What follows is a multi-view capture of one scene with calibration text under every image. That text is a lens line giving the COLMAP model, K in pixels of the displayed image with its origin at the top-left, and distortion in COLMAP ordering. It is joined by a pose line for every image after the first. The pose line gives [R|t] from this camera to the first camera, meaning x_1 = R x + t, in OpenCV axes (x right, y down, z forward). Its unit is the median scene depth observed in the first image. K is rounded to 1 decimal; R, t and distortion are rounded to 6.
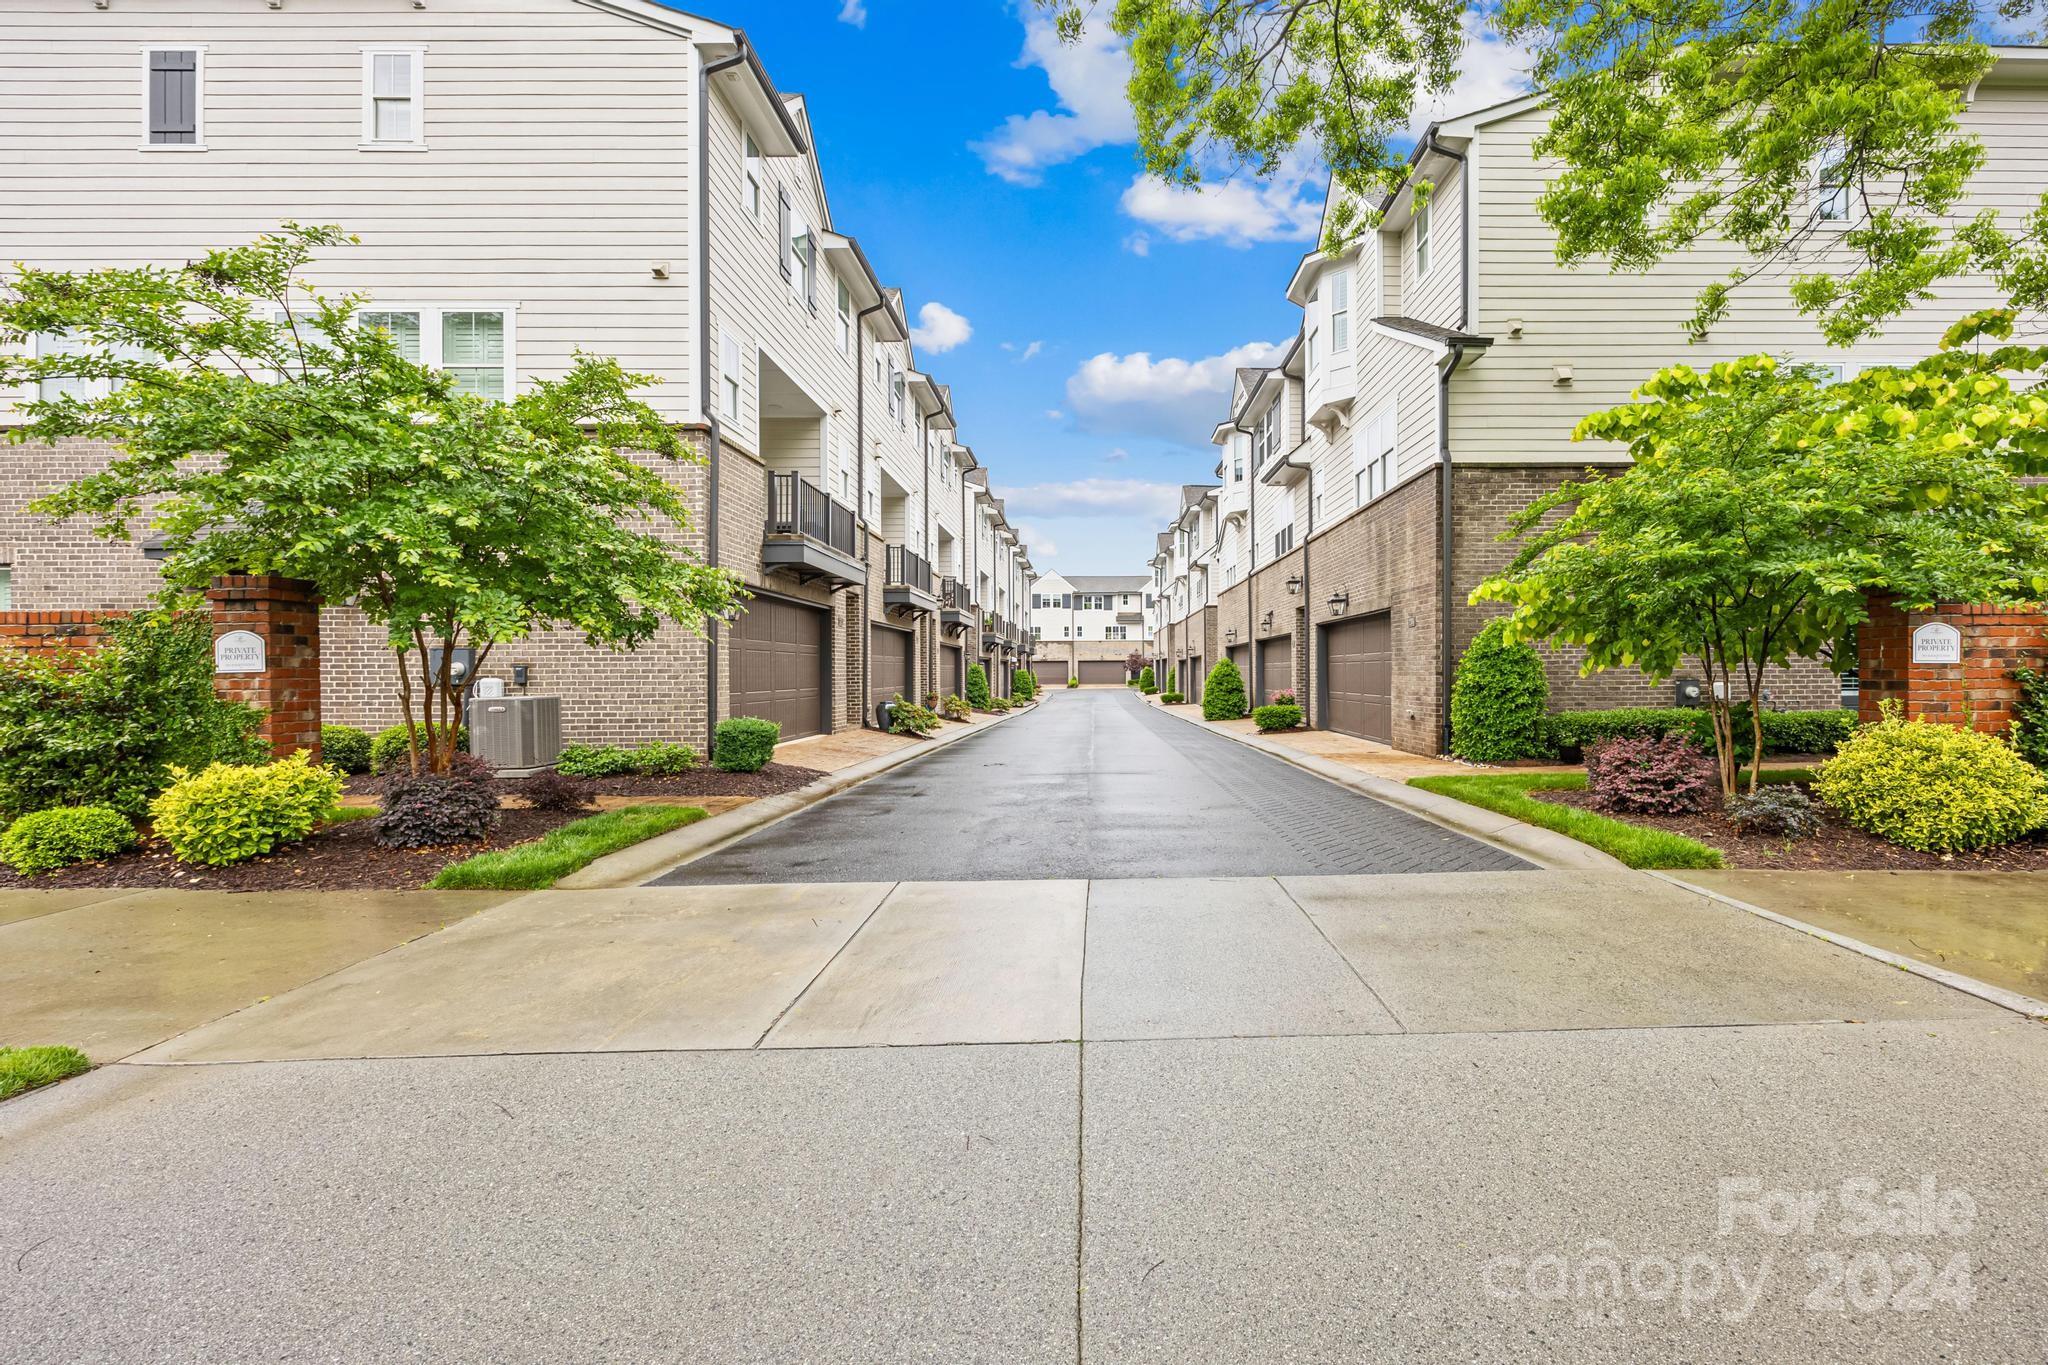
lens RADIAL K [[817.4, 0, 1123.4], [0, 817.4, 685.5], [0, 0, 1]] dist [-0.007605, 0.000094]
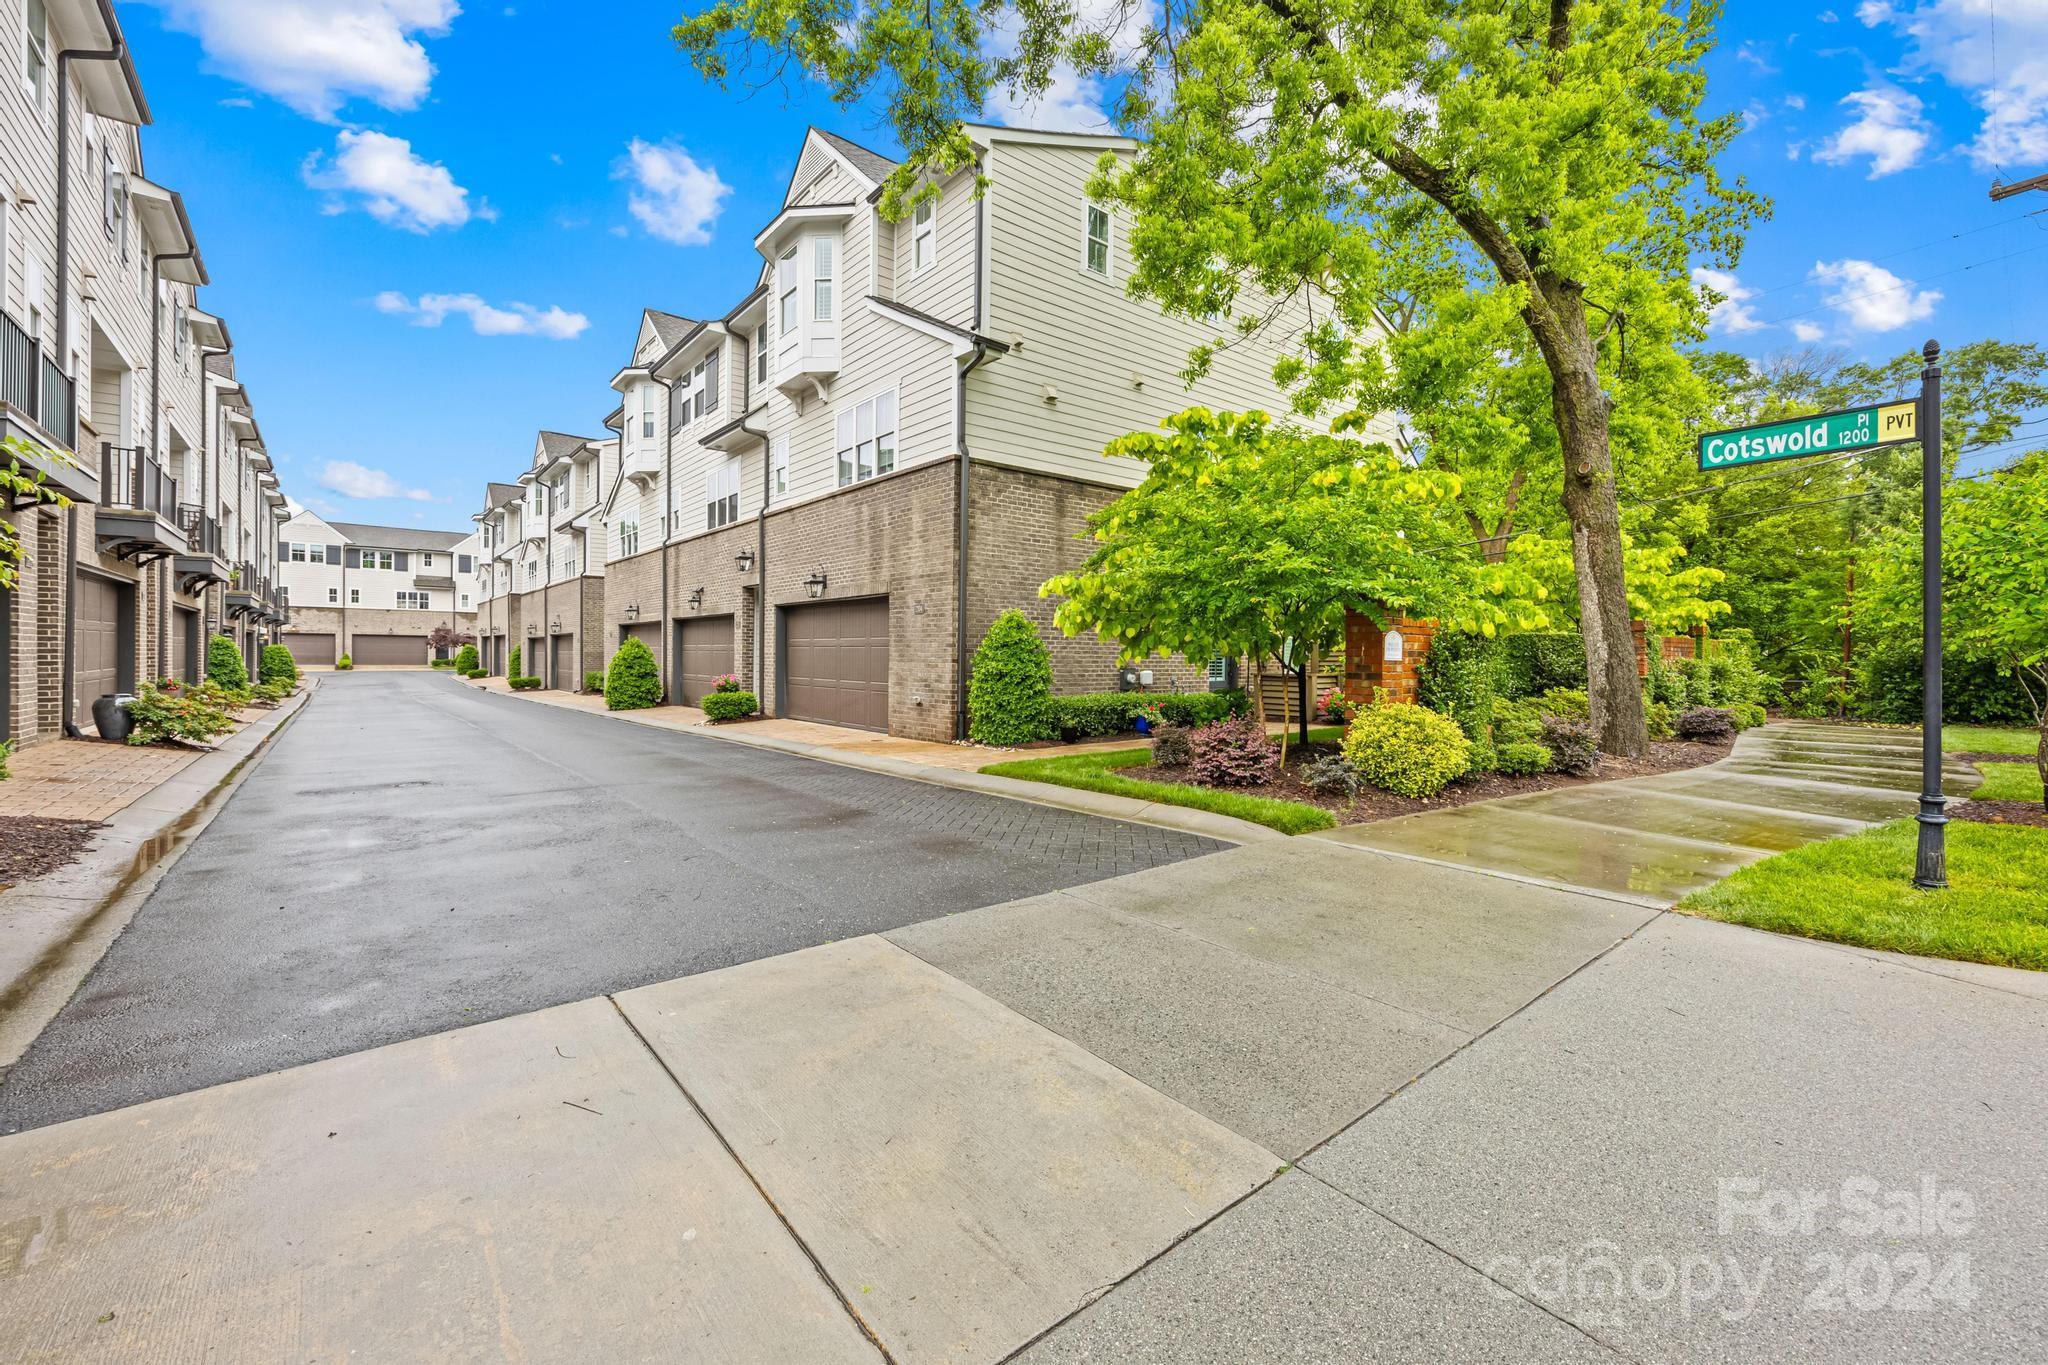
lens RADIAL K [[819.5, 0, 1033.4], [0, 819.5, 671.8], [0, 0, 1]] dist [-0.007516, 0.000172]
pose [[0.798083, 0.003846, 0.602535, -0.131651], [-0.005830, 0.999982, 0.001339, -0.002563], [-0.602519, -0.004582, 0.798091, 0.104270]]
